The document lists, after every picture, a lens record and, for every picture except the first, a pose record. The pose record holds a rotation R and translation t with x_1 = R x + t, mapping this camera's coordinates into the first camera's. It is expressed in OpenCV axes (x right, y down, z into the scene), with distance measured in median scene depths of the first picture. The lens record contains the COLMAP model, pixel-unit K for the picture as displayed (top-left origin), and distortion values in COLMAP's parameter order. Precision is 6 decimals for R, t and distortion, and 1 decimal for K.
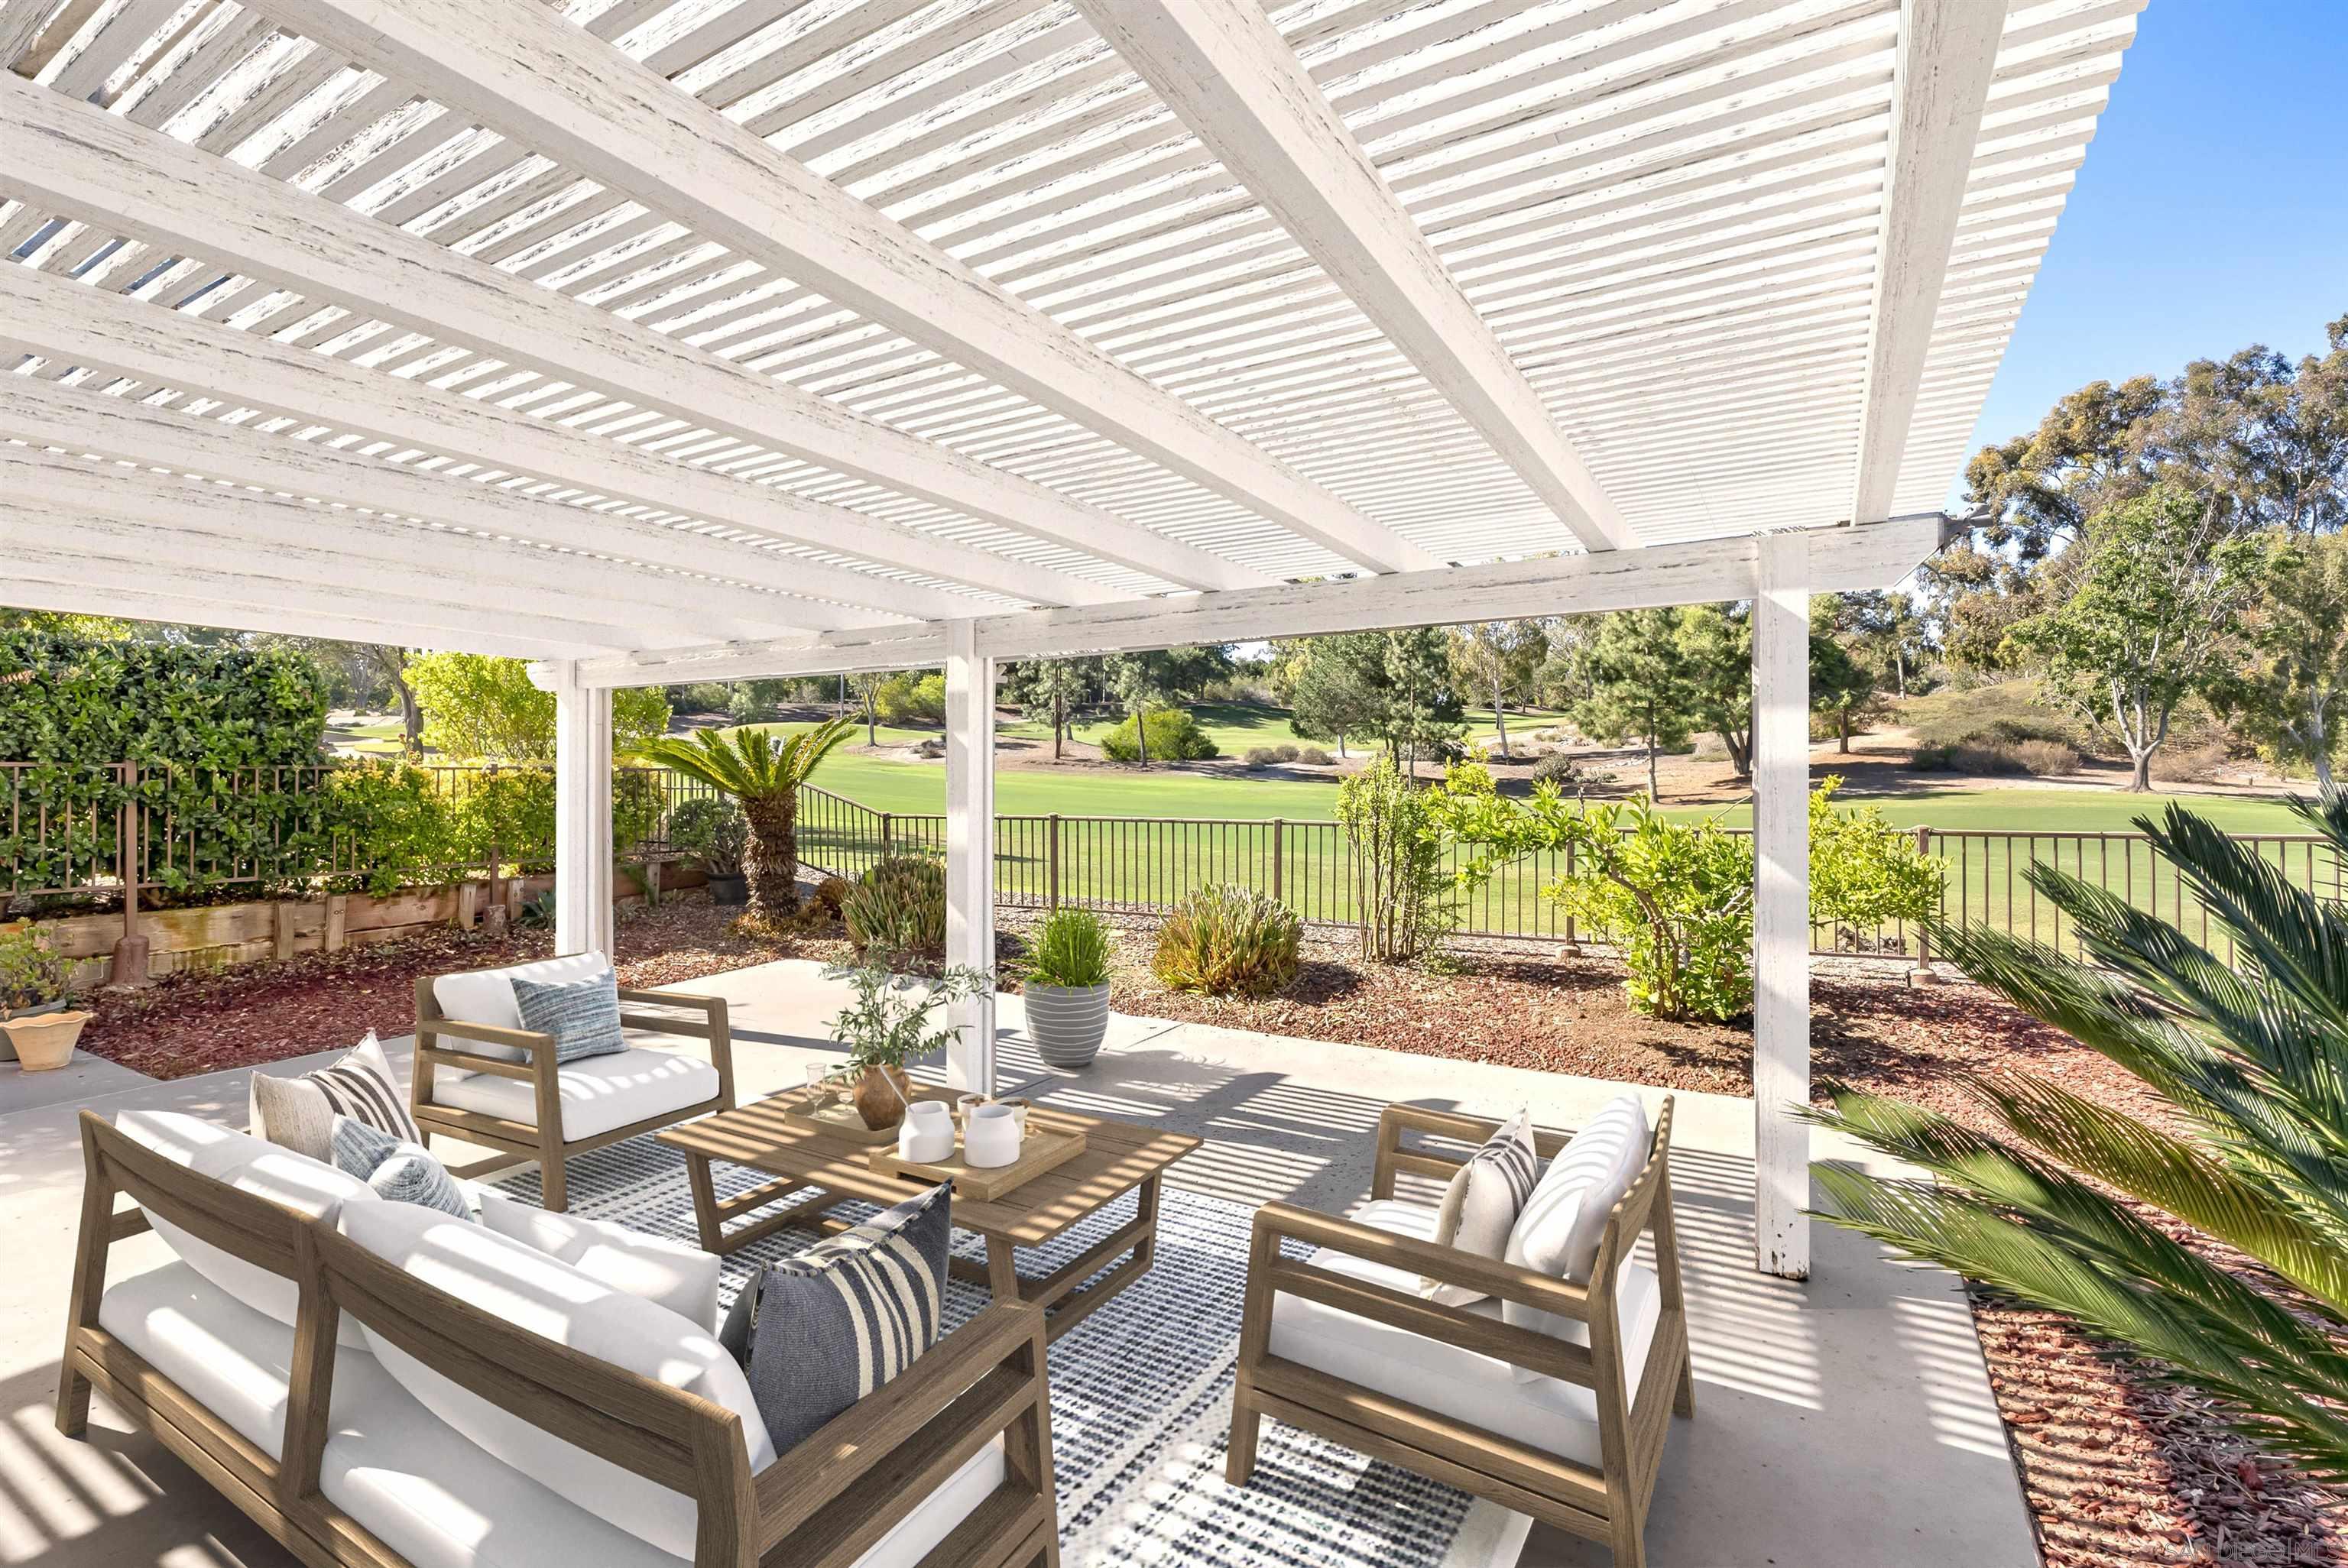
lens RADIAL K [[1072.0, 0, 1172.0], [0, 1072.0, 782.2], [0, 0, 1]] dist [0.000040, 0.000027]
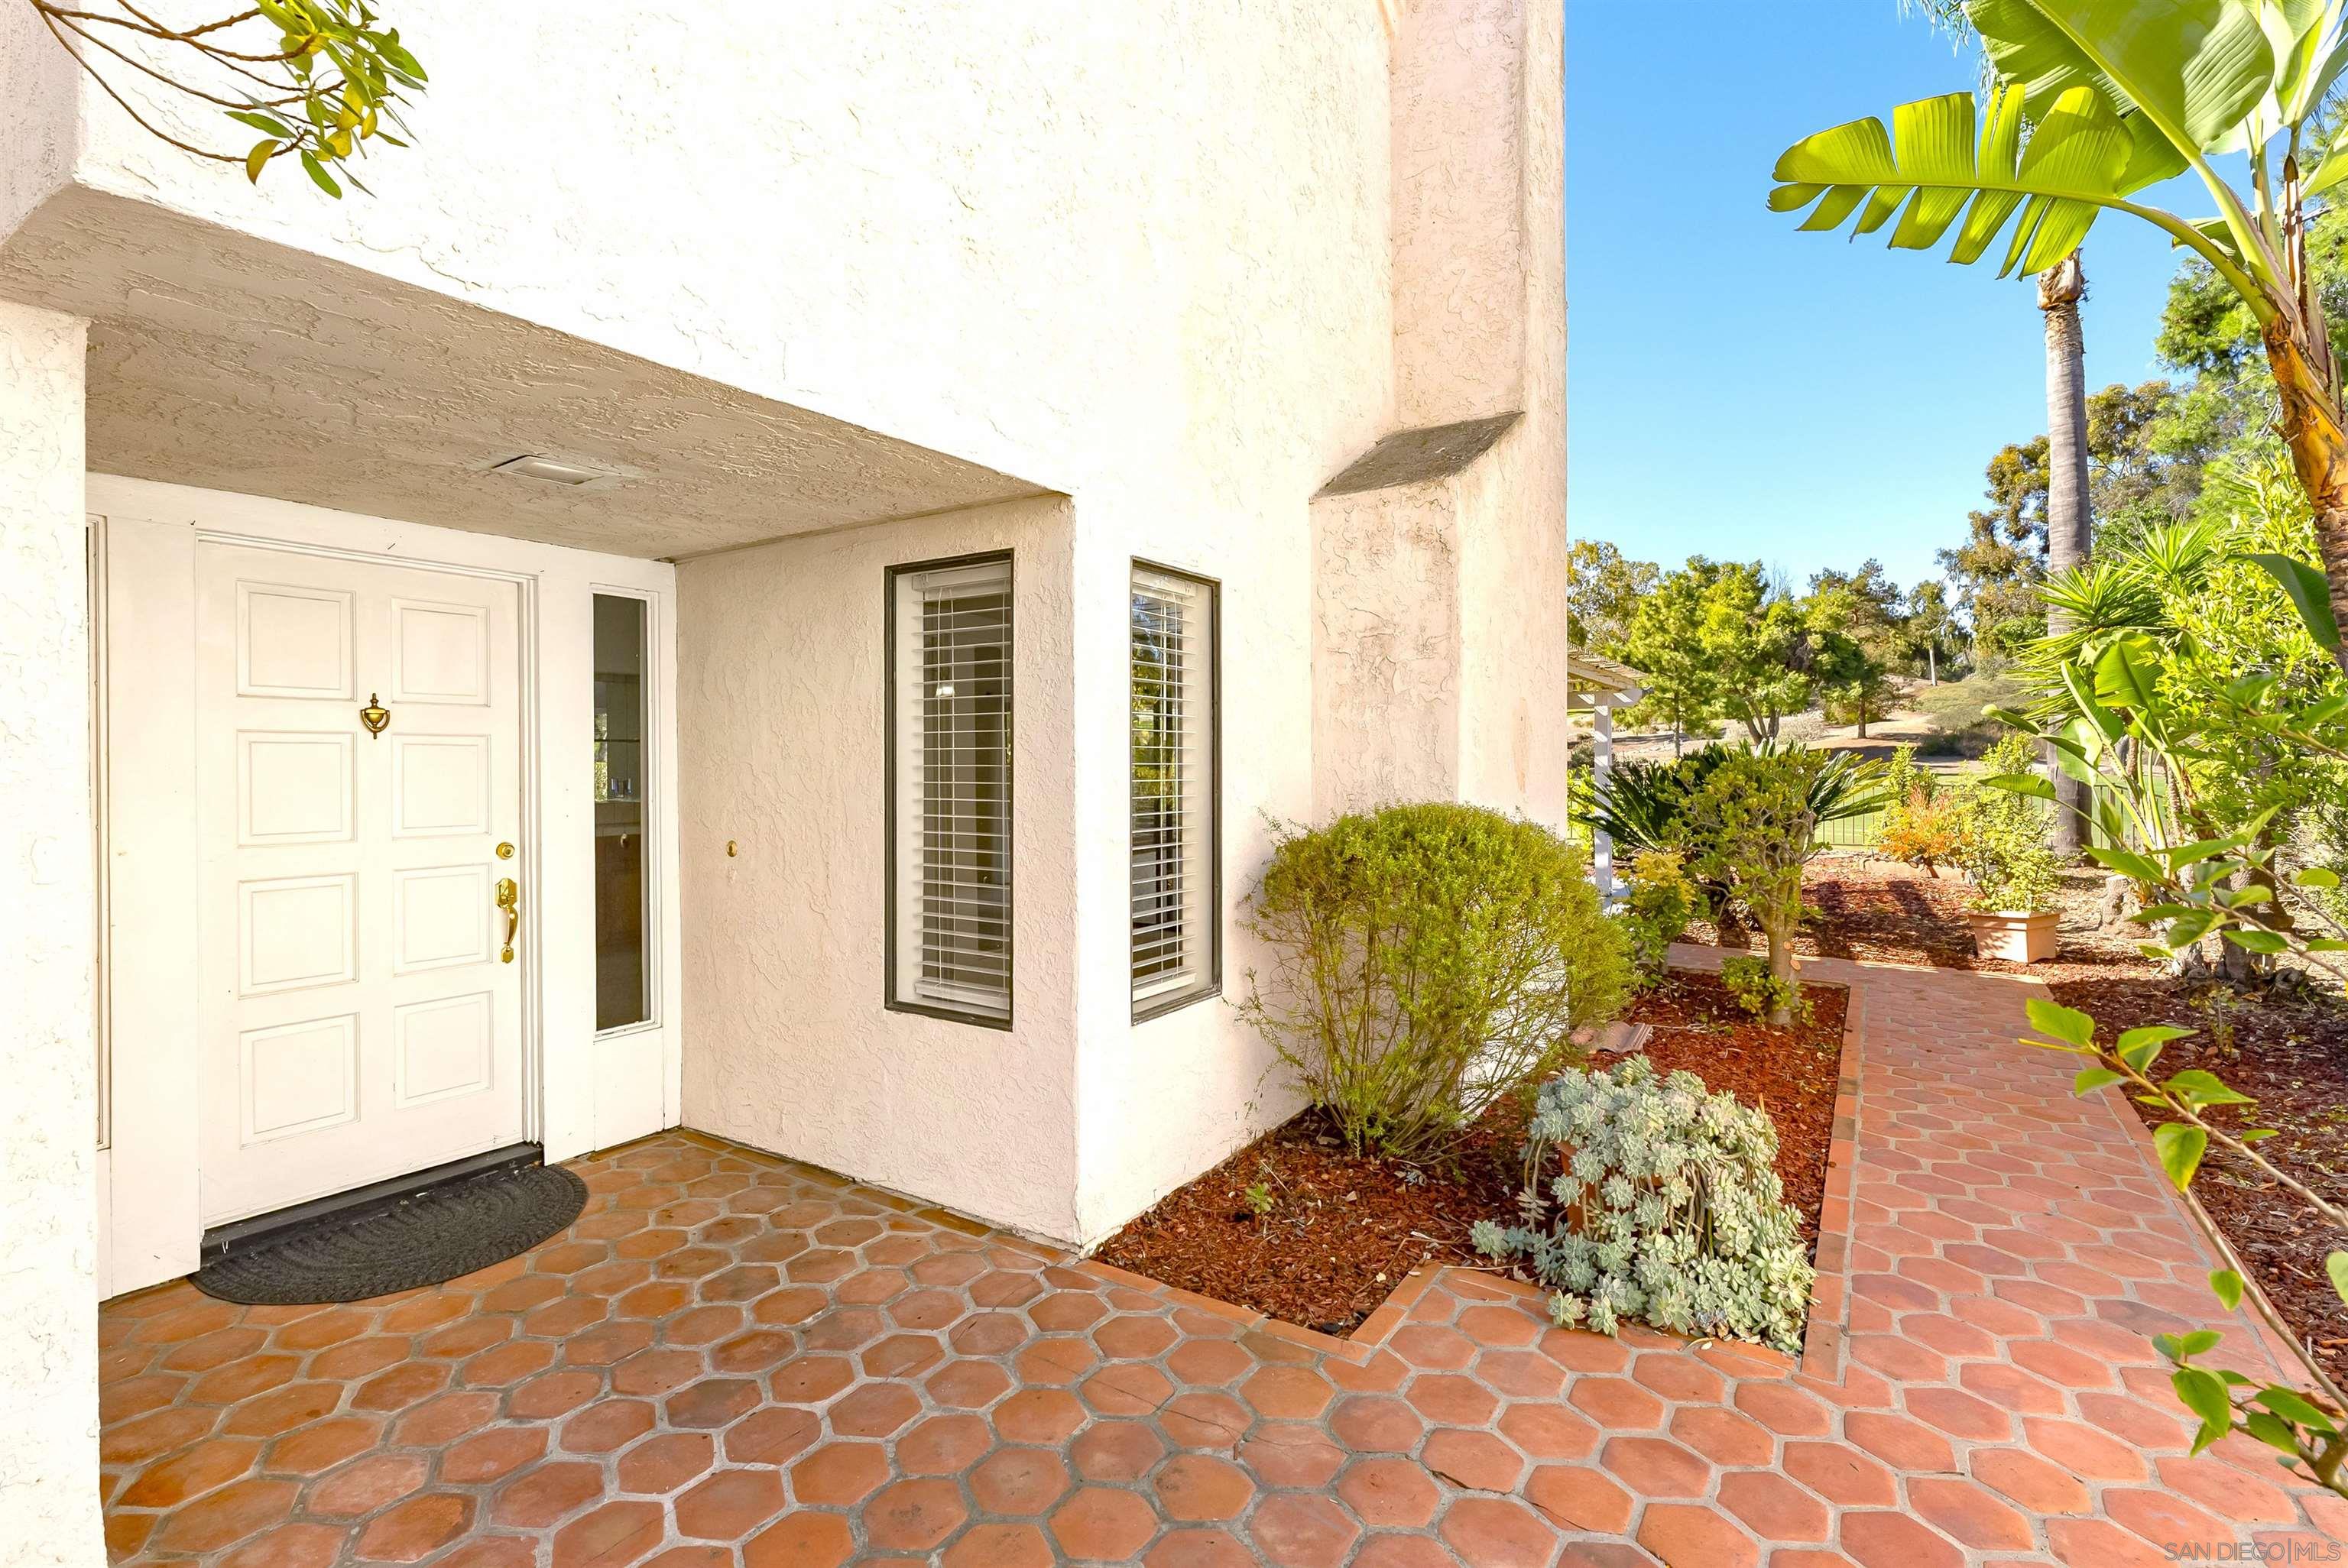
lens RADIAL K [[1072.0, 0, 1176.3], [0, 1072.0, 771.7], [0, 0, 1]] dist [0.000040, 0.000027]
pose [[0.999522, -0.000224, -0.030905, -0.032065], [0.000364, 0.999990, 0.004518, 0.001512], [0.030903, -0.004527, 0.999512, -0.109786]]
